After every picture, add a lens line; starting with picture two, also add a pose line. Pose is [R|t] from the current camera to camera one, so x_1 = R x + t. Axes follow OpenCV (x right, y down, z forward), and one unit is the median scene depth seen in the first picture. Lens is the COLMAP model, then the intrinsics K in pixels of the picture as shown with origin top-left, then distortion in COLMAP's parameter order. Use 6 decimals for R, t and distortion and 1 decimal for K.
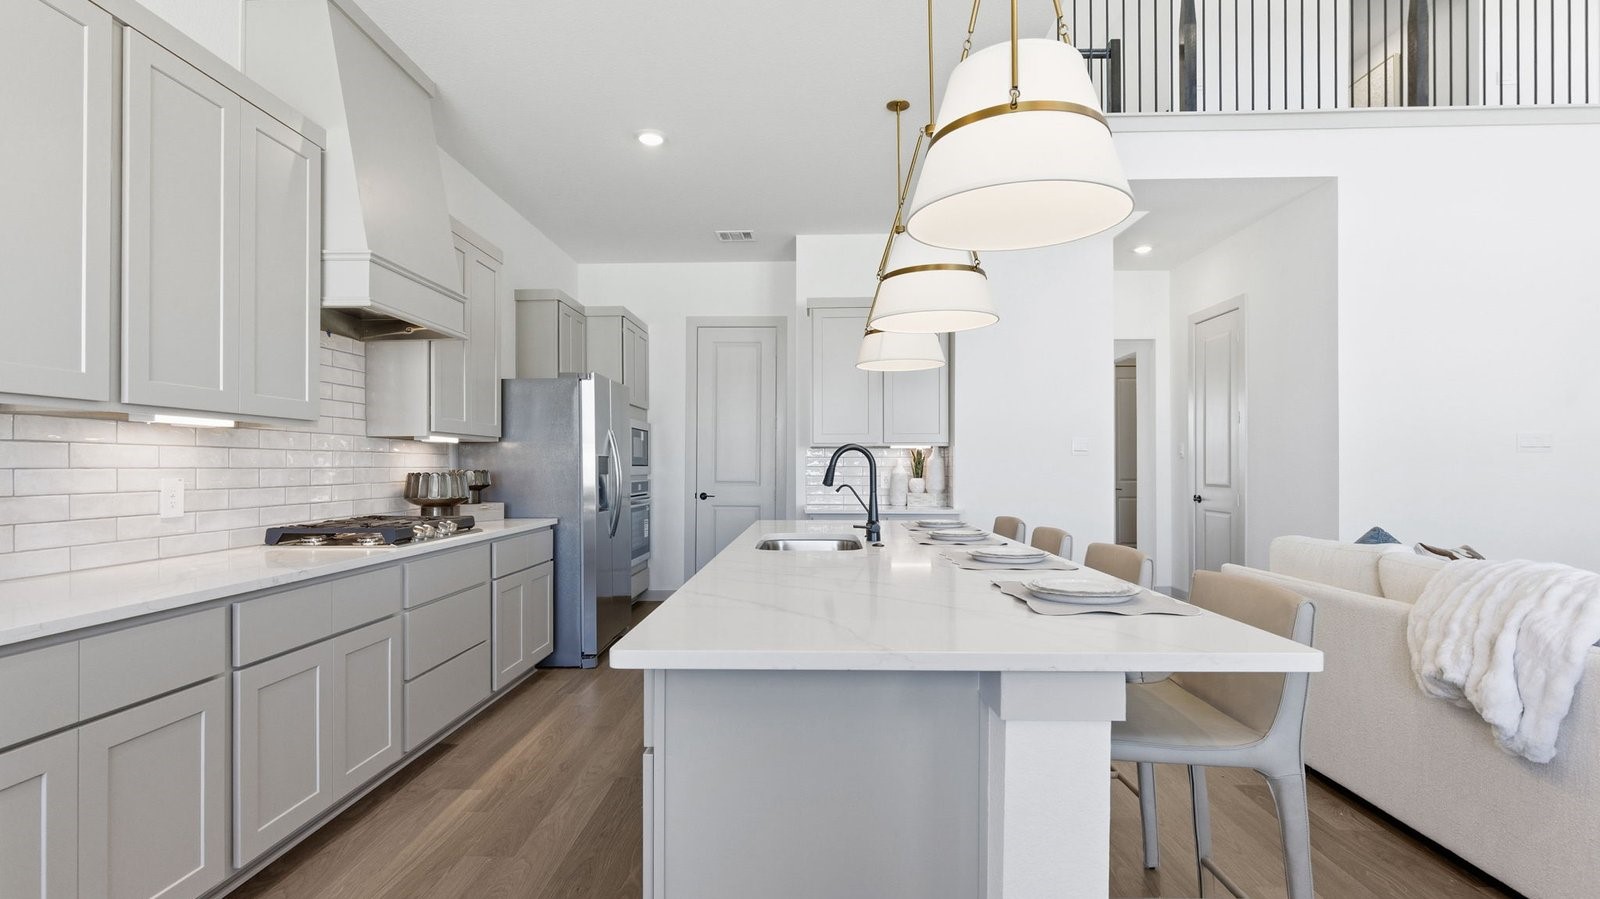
lens RADIAL K [[764.7, 0, 797.0], [0, 764.7, 464.7], [0, 0, 1]] dist [0.014571, -0.002334]
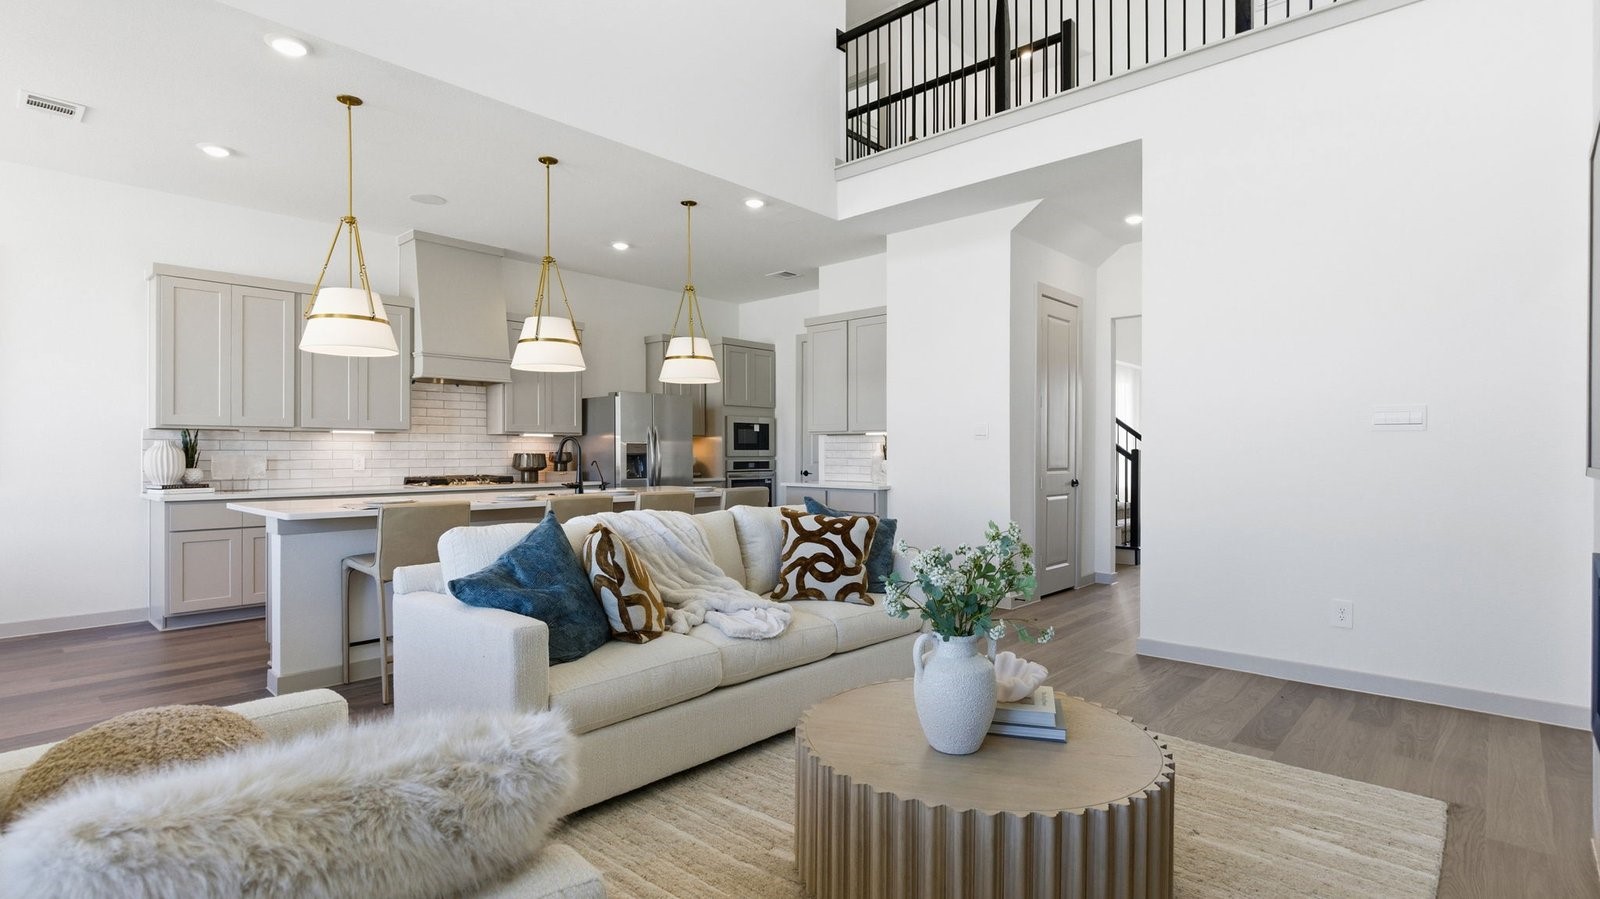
lens RADIAL K [[764.7, 0, 793.4], [0, 764.7, 446.1], [0, 0, 1]] dist [0.014571, -0.002334]
pose [[0.753866, -0.004259, -0.657014, 1.232768], [0.001656, 0.999988, -0.004583, 0.002589], [0.657026, 0.002367, 0.753864, 0.030460]]
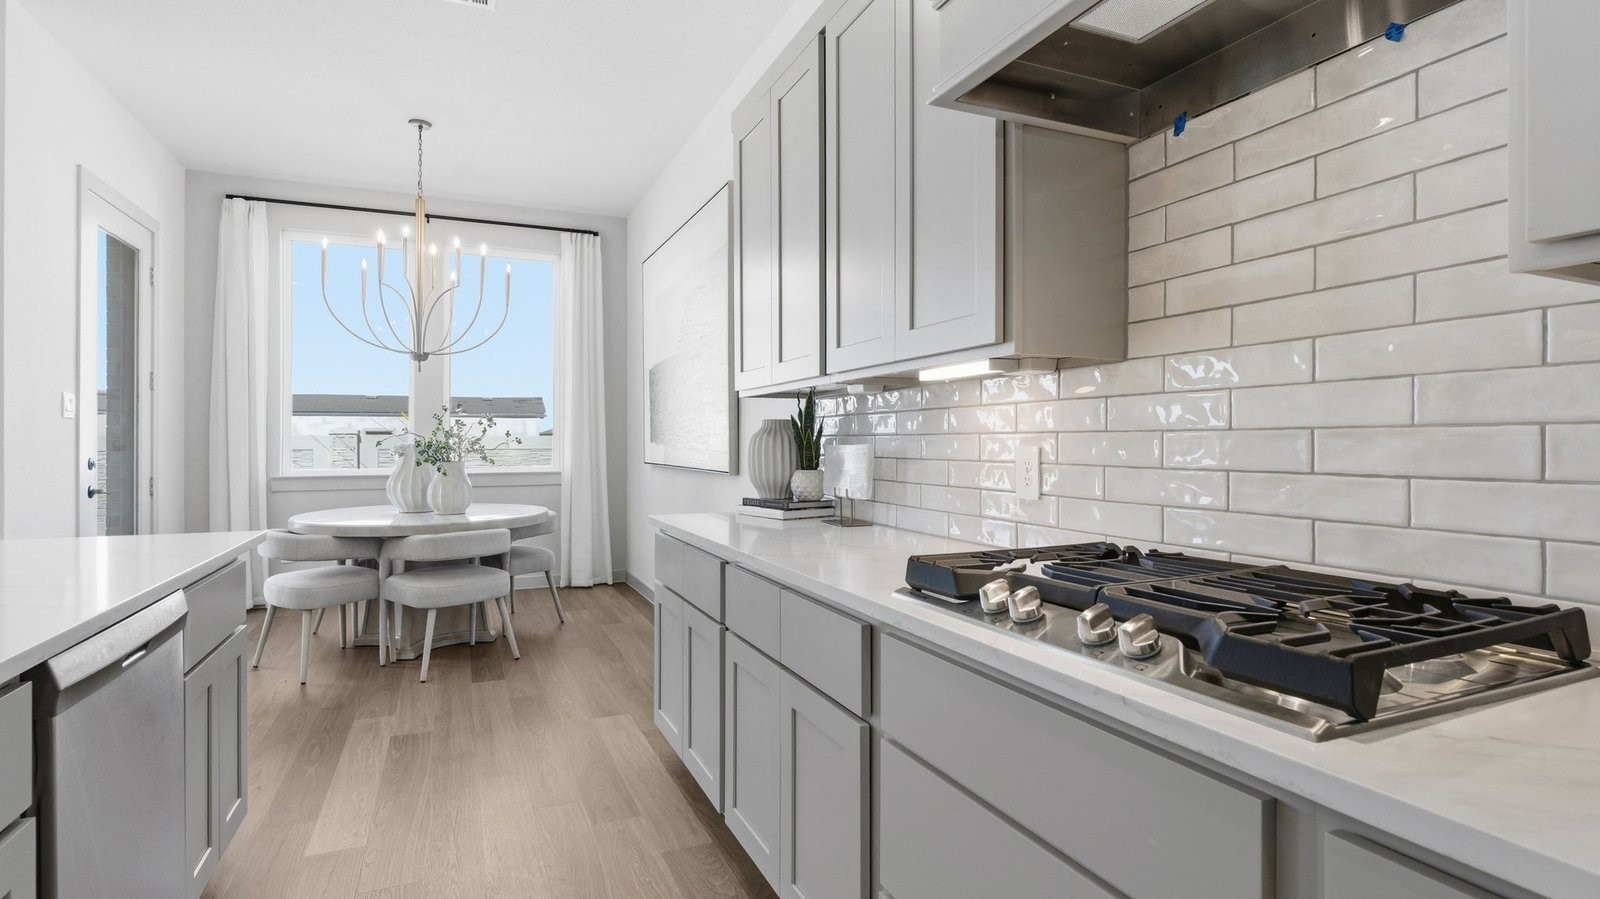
lens RADIAL K [[764.7, 0, 798.6], [0, 764.7, 449.6], [0, 0, 1]] dist [0.014571, -0.002334]
pose [[-0.903363, -0.000655, -0.428877, -0.186442], [-0.001869, 0.999995, 0.002410, 0.012249], [0.428873, 0.002979, -0.903360, 1.030072]]
